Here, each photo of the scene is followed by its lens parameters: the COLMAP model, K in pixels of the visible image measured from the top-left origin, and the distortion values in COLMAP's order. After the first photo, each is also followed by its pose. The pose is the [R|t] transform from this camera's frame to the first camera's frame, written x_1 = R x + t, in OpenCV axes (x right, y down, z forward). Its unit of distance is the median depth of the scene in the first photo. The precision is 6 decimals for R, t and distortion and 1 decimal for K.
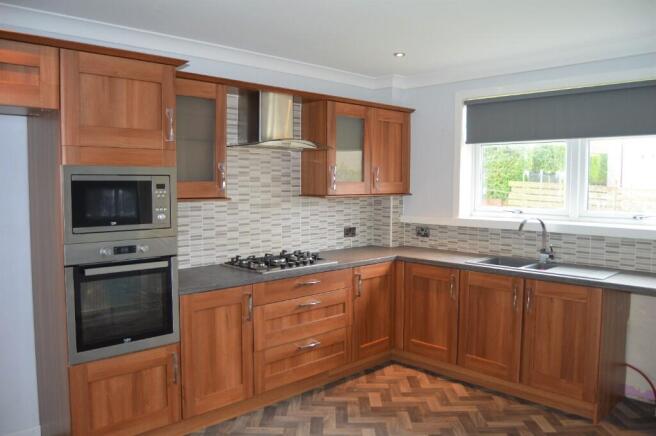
lens RADIAL K [[560.5, 0, 320.8], [0, 560.5, 219.0], [0, 0, 1]] dist [-0.075441, 0.001678]
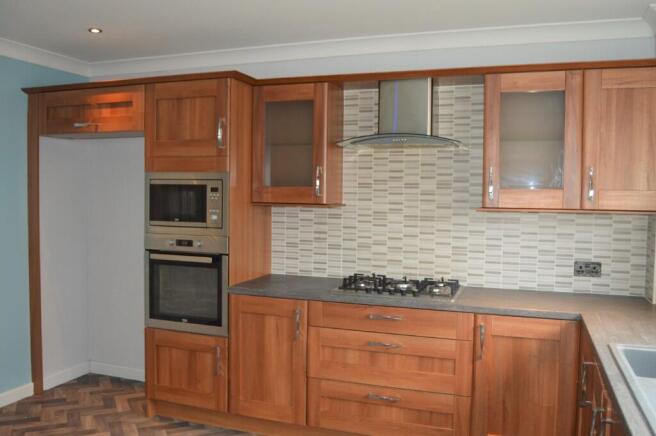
lens RADIAL K [[560.5, 0, 320.8], [0, 560.5, 219.0], [0, 0, 1]] dist [-0.075441, 0.001678]
pose [[0.410882, 0.042215, -0.910711, 0.630275], [-0.074552, 0.997138, 0.012586, -0.023777], [0.908635, 0.062724, 0.412853, 0.580212]]
